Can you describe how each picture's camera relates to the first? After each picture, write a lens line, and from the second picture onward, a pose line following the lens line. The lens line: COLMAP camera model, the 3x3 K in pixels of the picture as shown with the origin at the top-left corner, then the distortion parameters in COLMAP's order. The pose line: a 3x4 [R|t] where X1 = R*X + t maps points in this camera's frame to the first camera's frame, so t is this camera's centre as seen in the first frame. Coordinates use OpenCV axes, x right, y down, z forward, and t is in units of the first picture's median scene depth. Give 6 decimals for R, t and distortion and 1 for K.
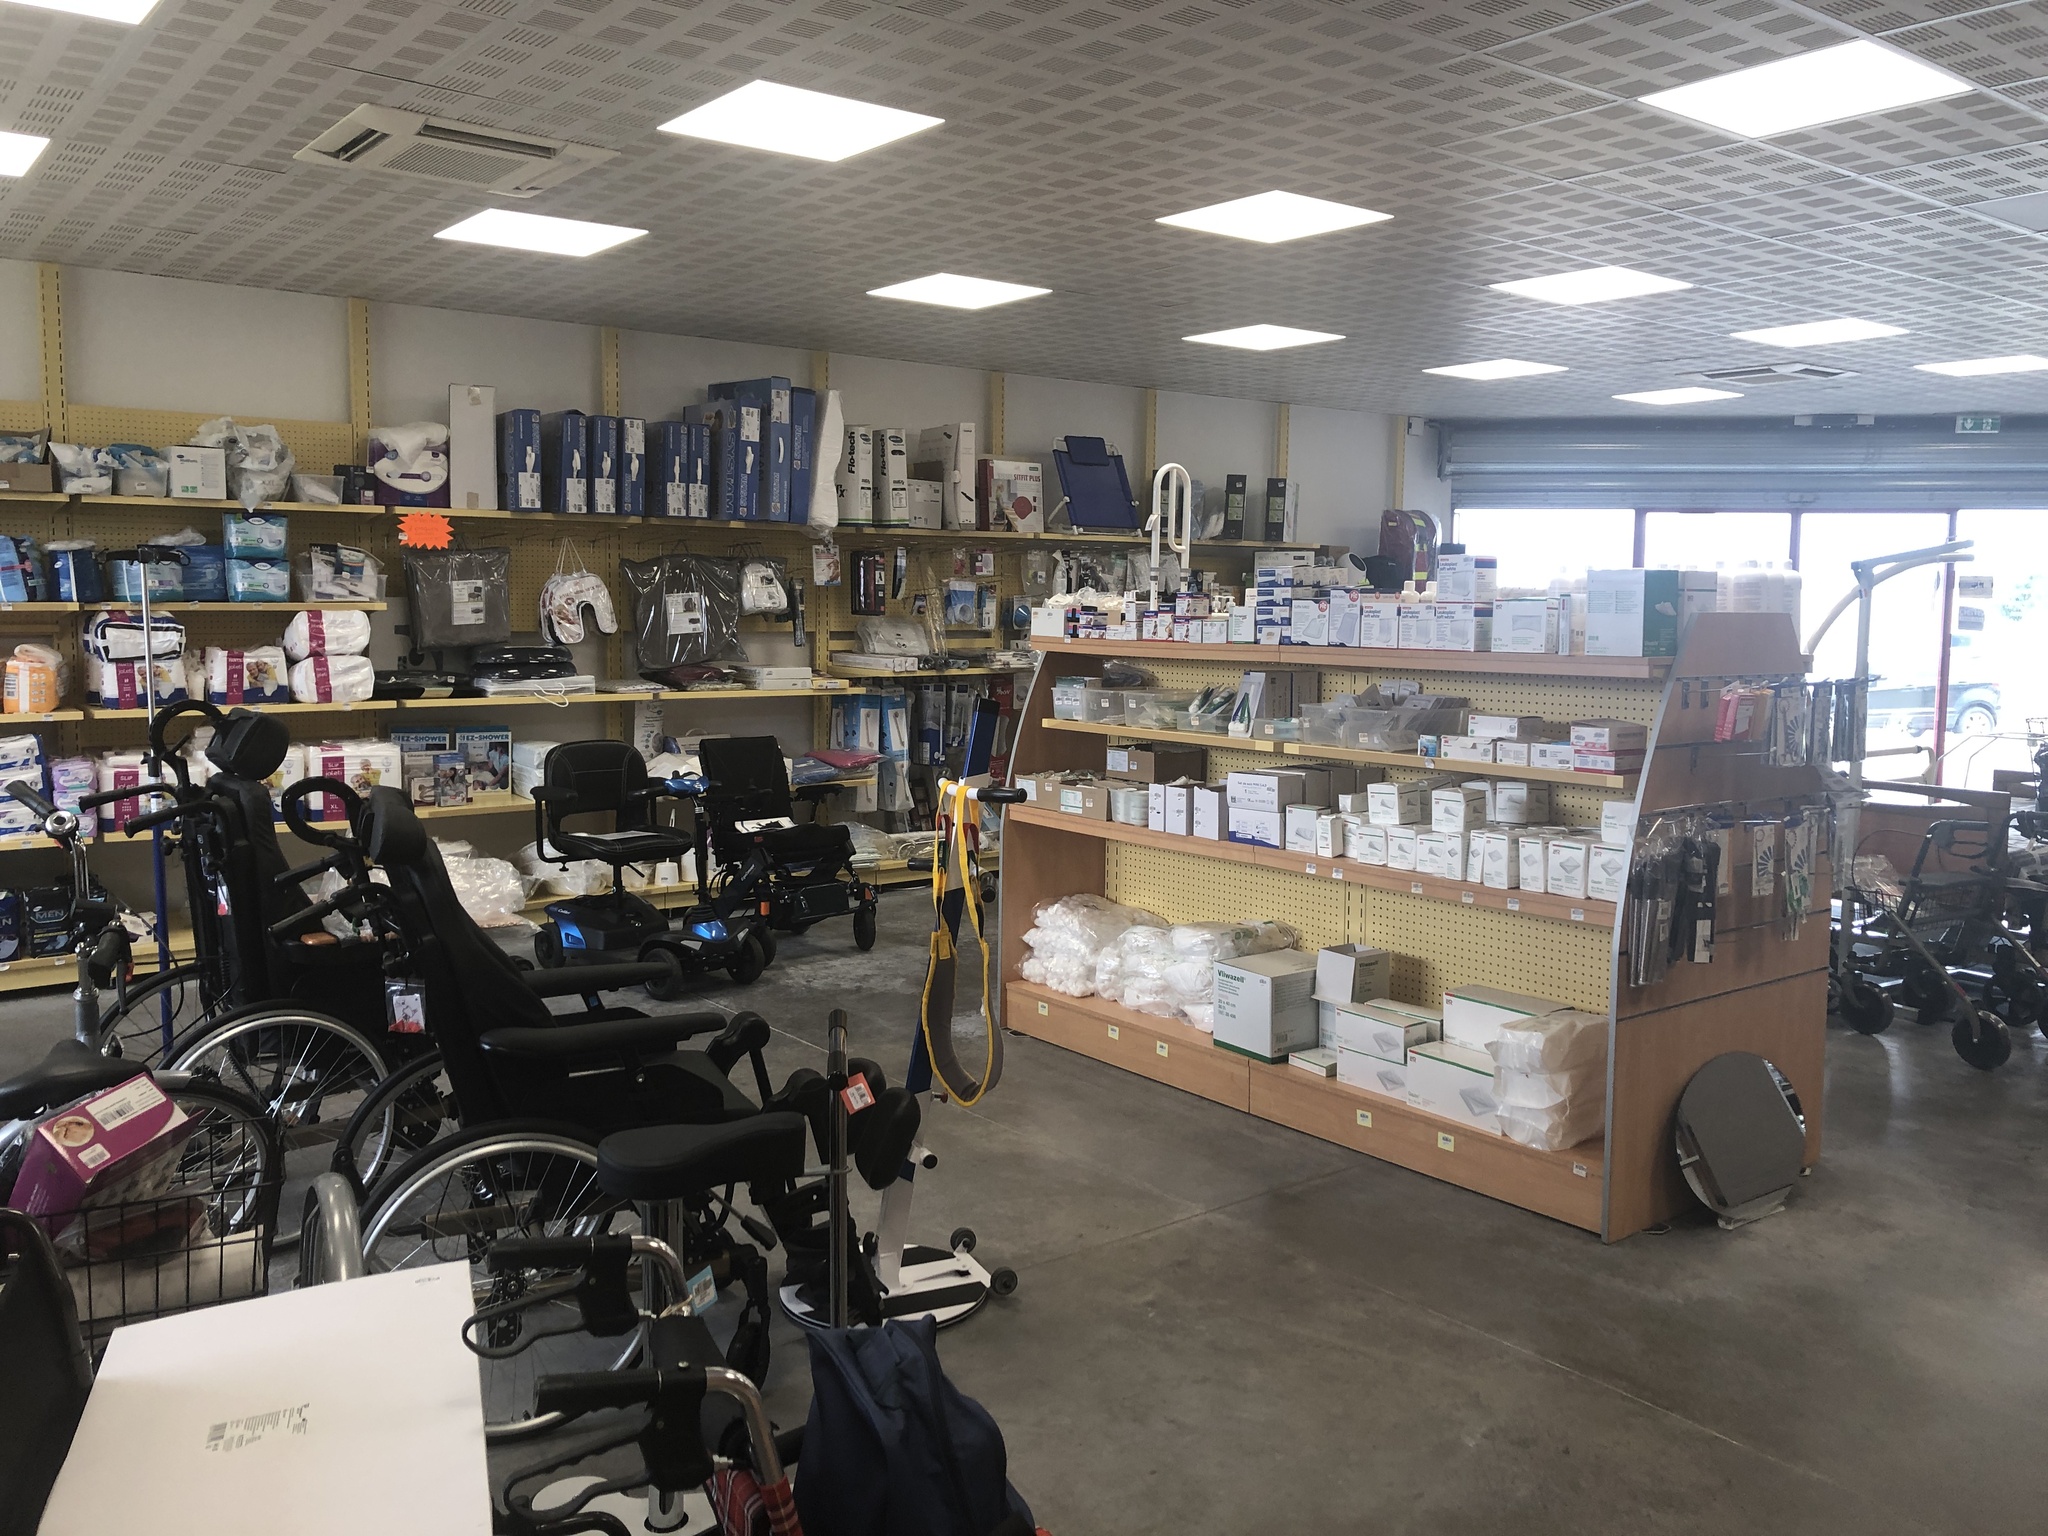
lens RADIAL K [[1653.8, 0, 976.7], [0, 1653.8, 746.8], [0, 0, 1]] dist [0.077749, -0.120618]
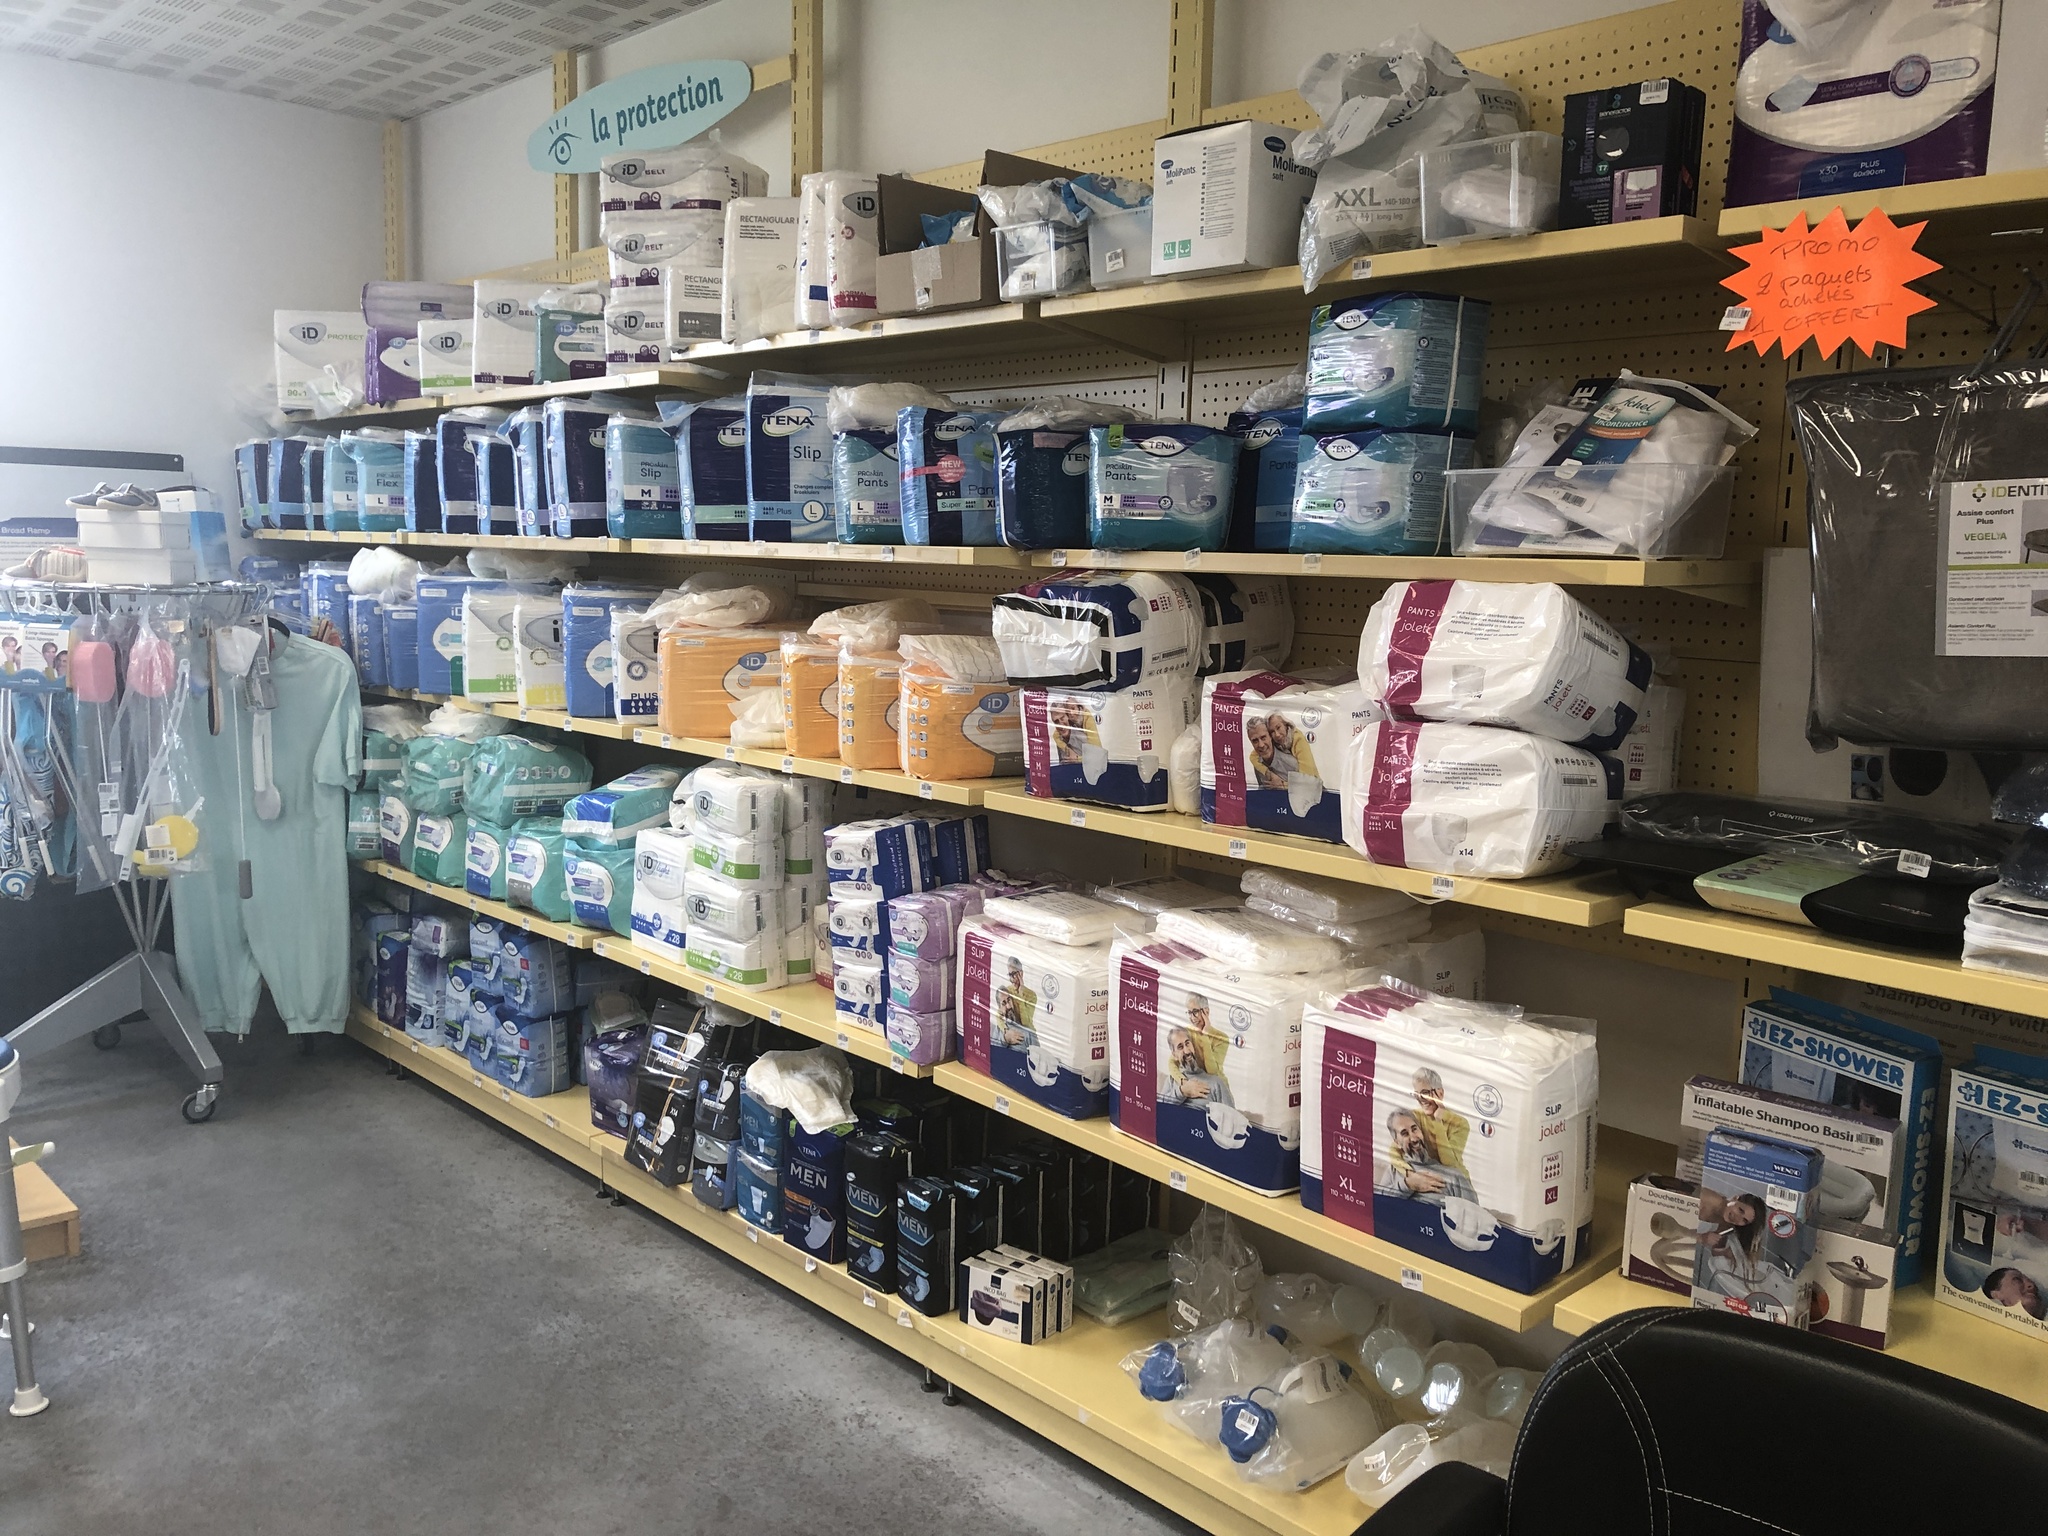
lens RADIAL K [[1674.5, 0, 1024.0], [0, 1674.5, 768.0], [0, 0, 1]] dist [0.009427, 0.037133]
pose [[0.117154, 0.118163, -0.986059, -0.078984], [-0.124246, 0.986839, 0.103495, -0.068948], [0.985311, 0.110389, 0.130294, 0.874433]]
